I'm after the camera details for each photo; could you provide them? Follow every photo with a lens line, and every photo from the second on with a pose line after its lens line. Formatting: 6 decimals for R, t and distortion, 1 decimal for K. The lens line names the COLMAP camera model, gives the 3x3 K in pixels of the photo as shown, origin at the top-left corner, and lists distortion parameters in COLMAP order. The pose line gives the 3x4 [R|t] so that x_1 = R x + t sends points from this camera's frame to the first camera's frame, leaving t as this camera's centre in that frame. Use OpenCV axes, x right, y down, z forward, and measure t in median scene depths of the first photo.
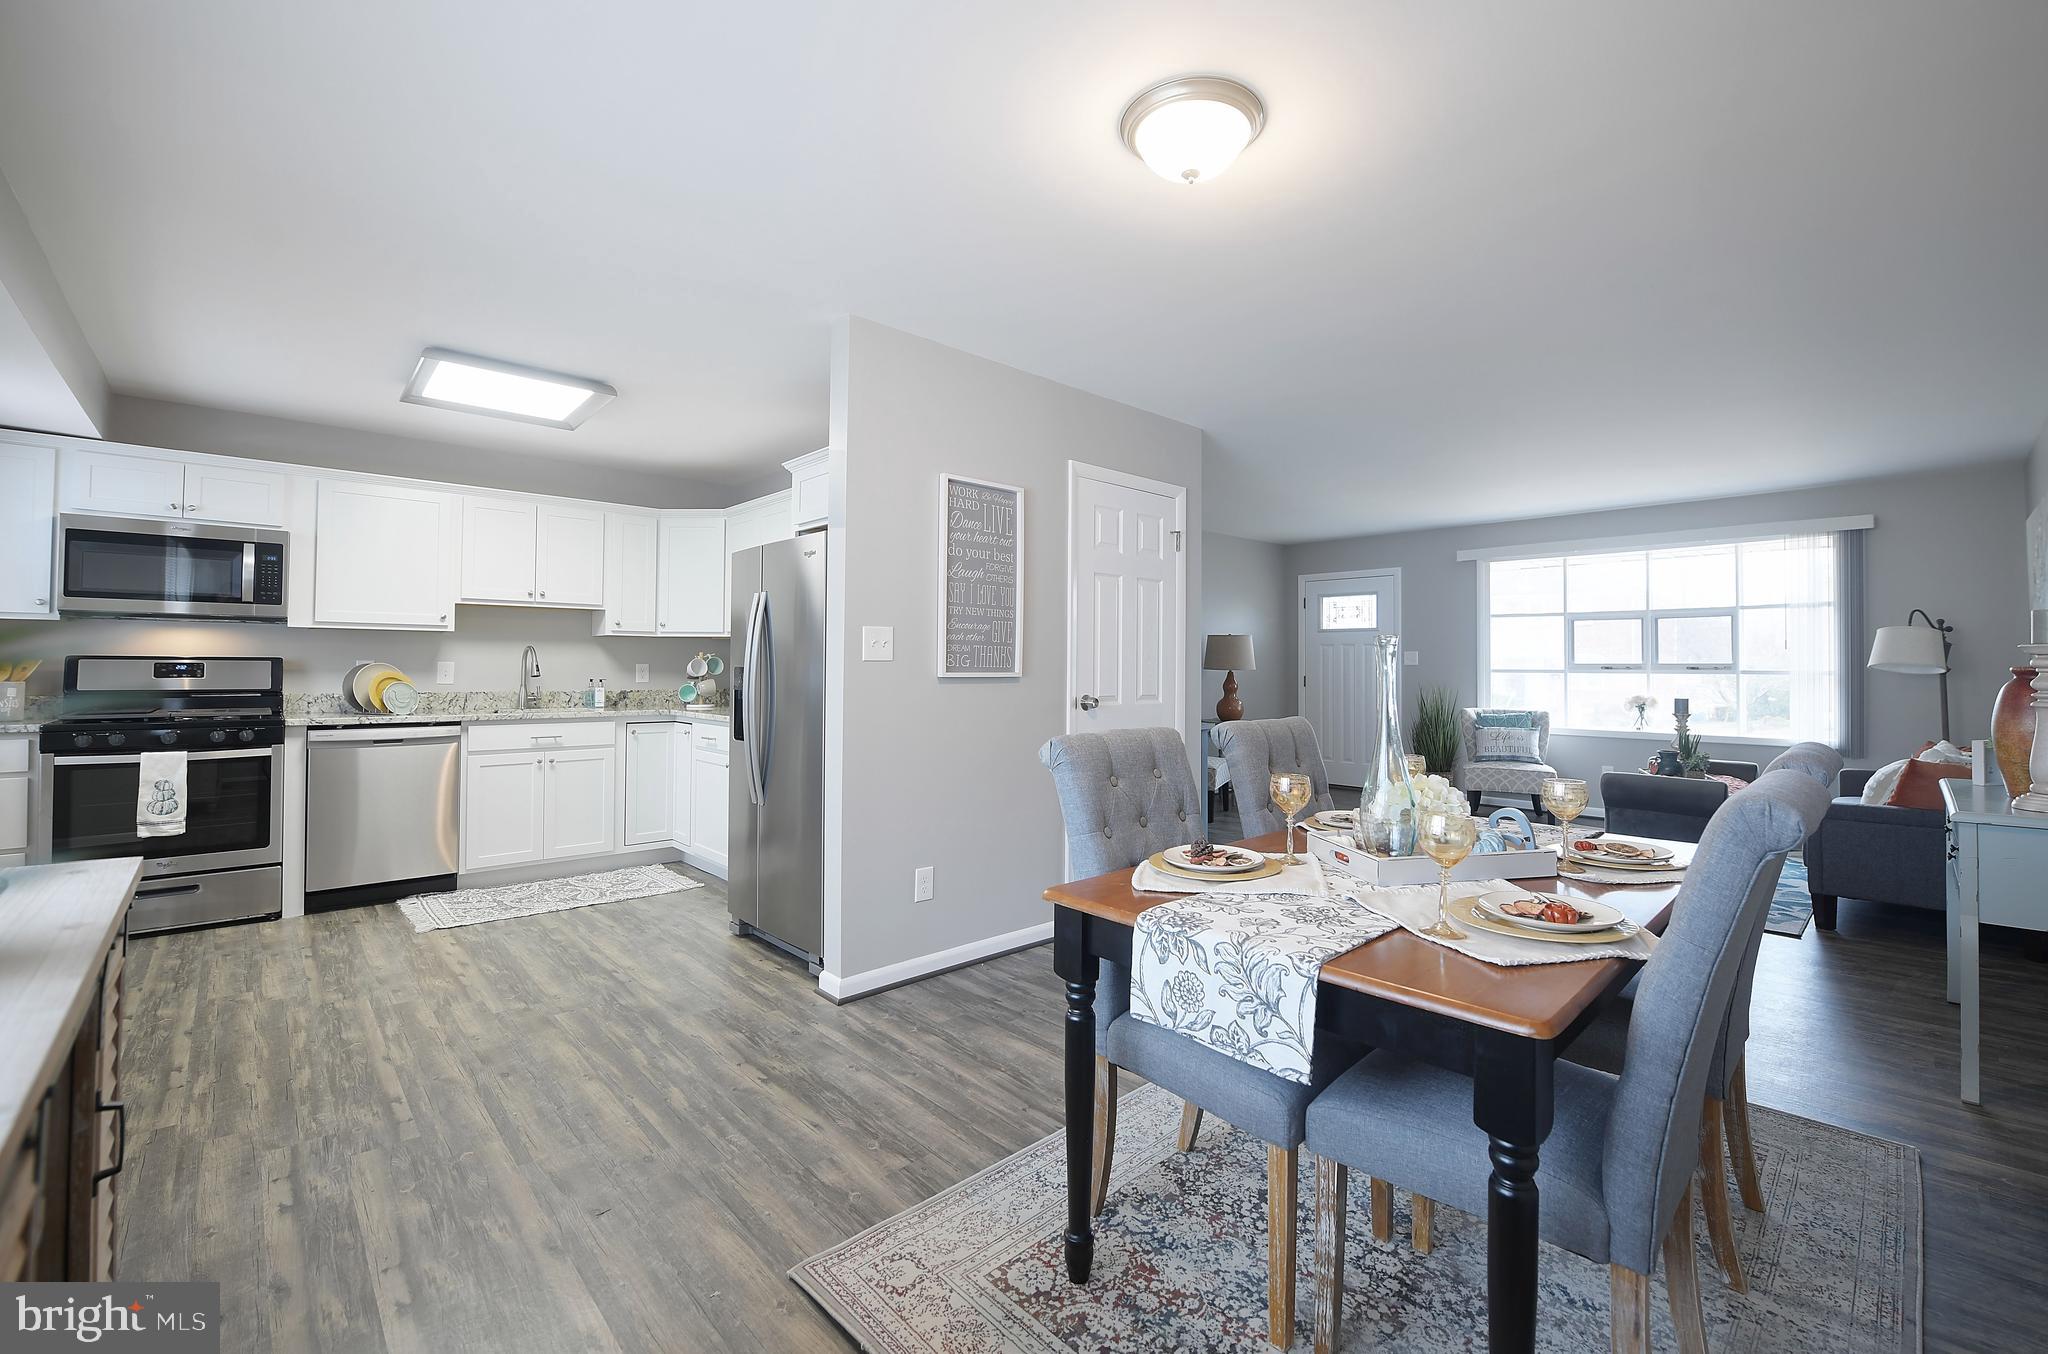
lens RADIAL K [[854.3, 0, 1045.1], [0, 854.3, 637.5], [0, 0, 1]] dist [-0.021508, -0.000650]
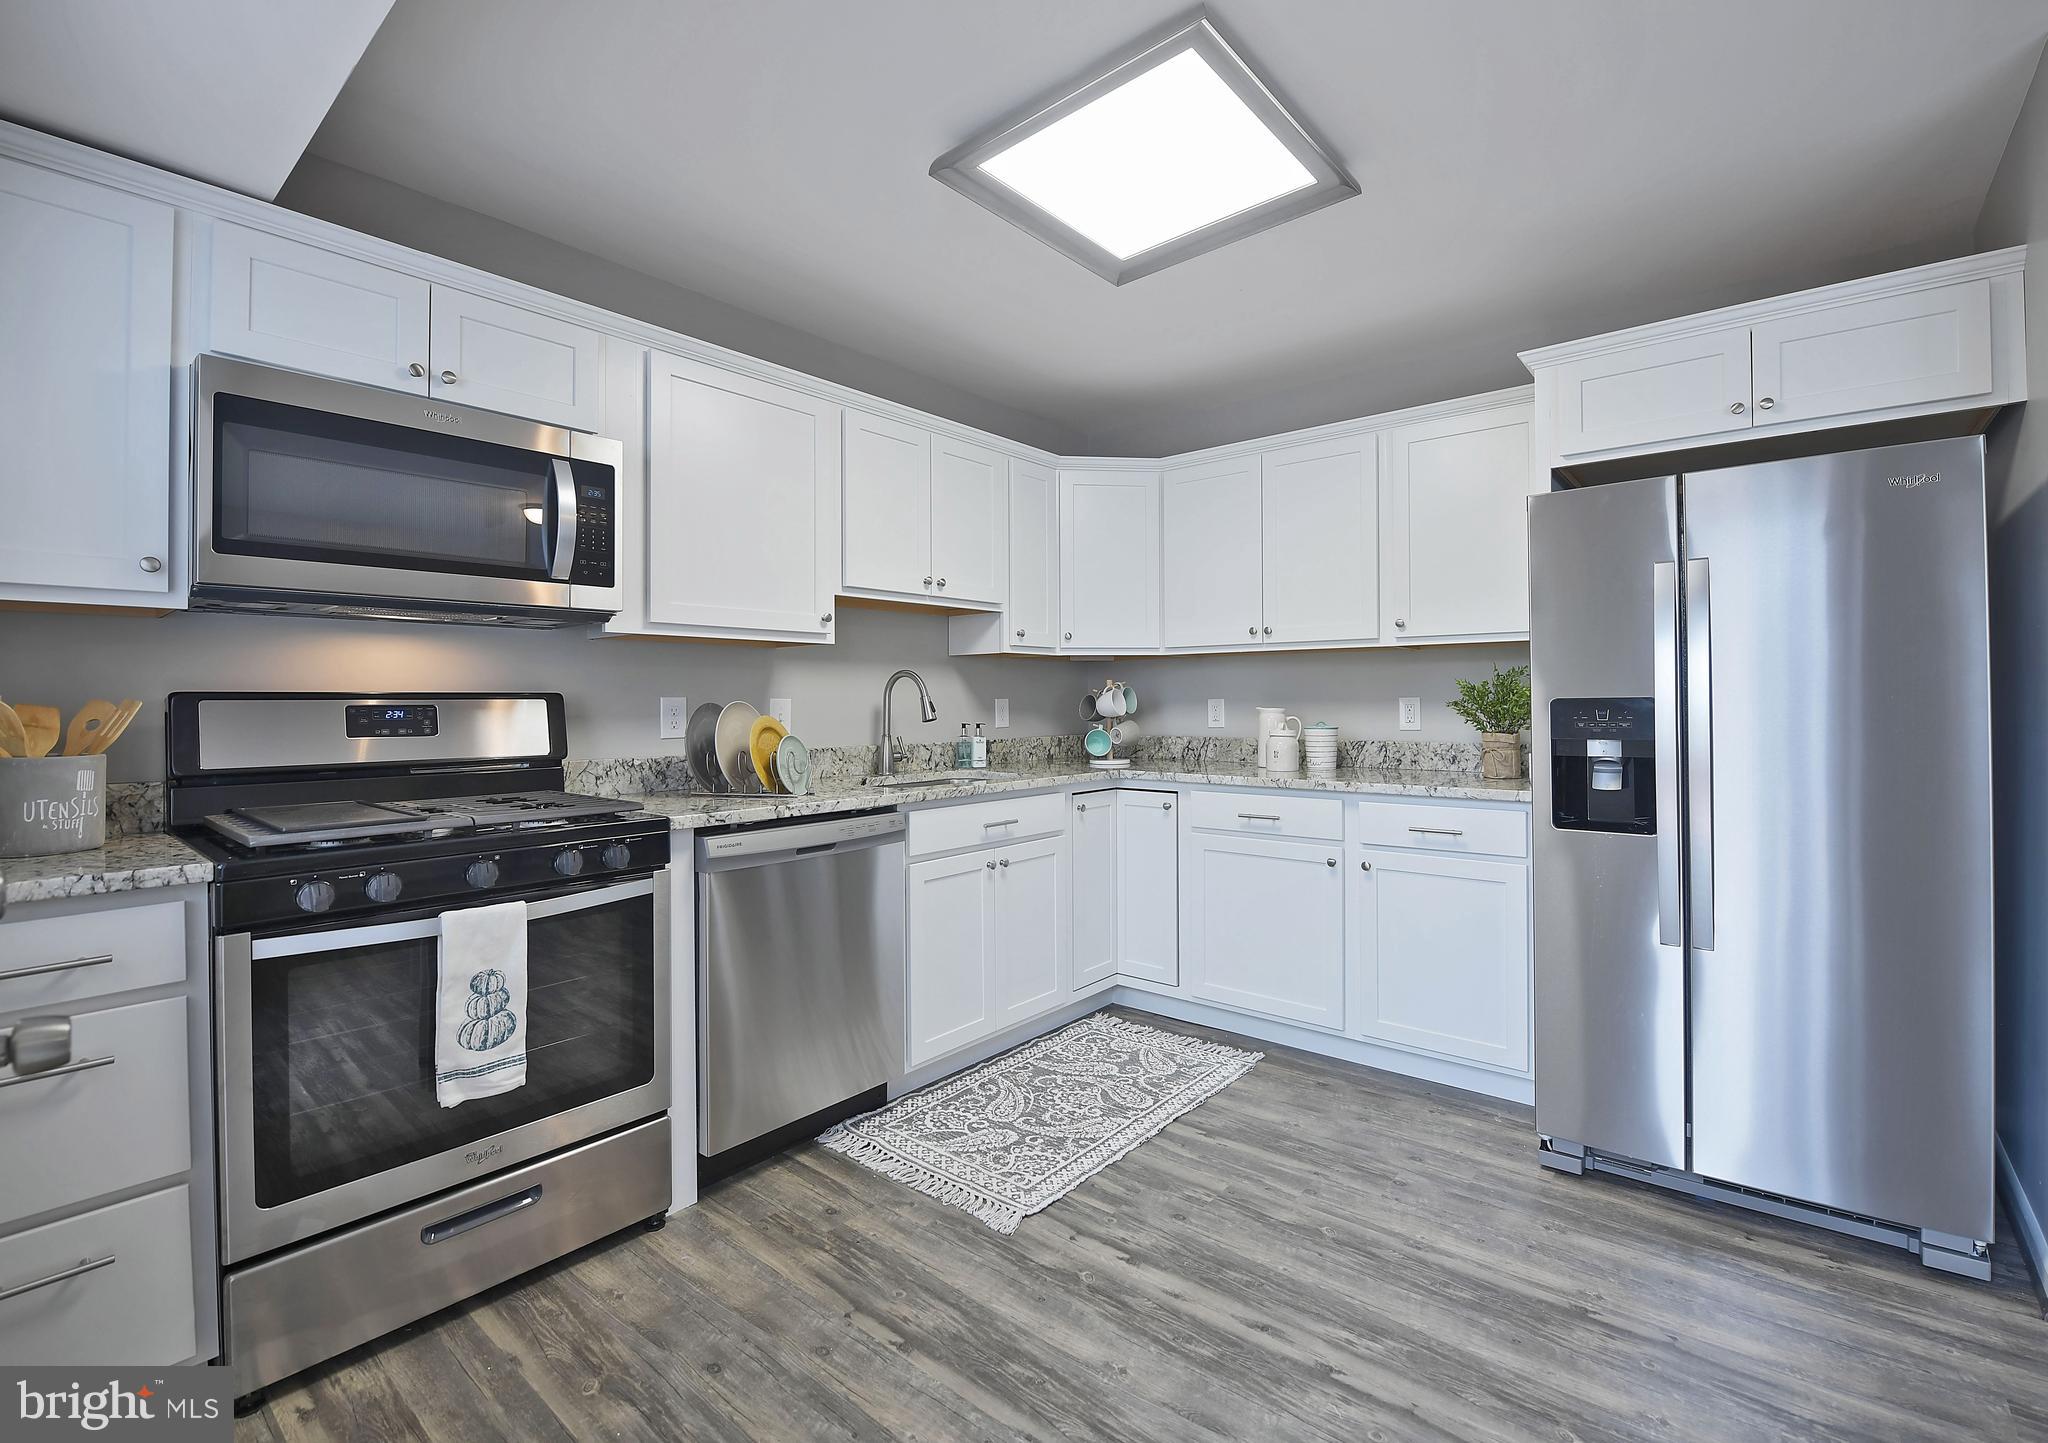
lens RADIAL K [[910.3, 0, 1066.3], [0, 910.3, 682.9], [0, 0, 1]] dist [-0.000133, -0.009560]
pose [[0.990393, -0.008718, 0.138003, -0.785770], [0.006604, 0.999854, 0.015770, 0.012580], [-0.138120, -0.014707, 0.990306, 0.462477]]
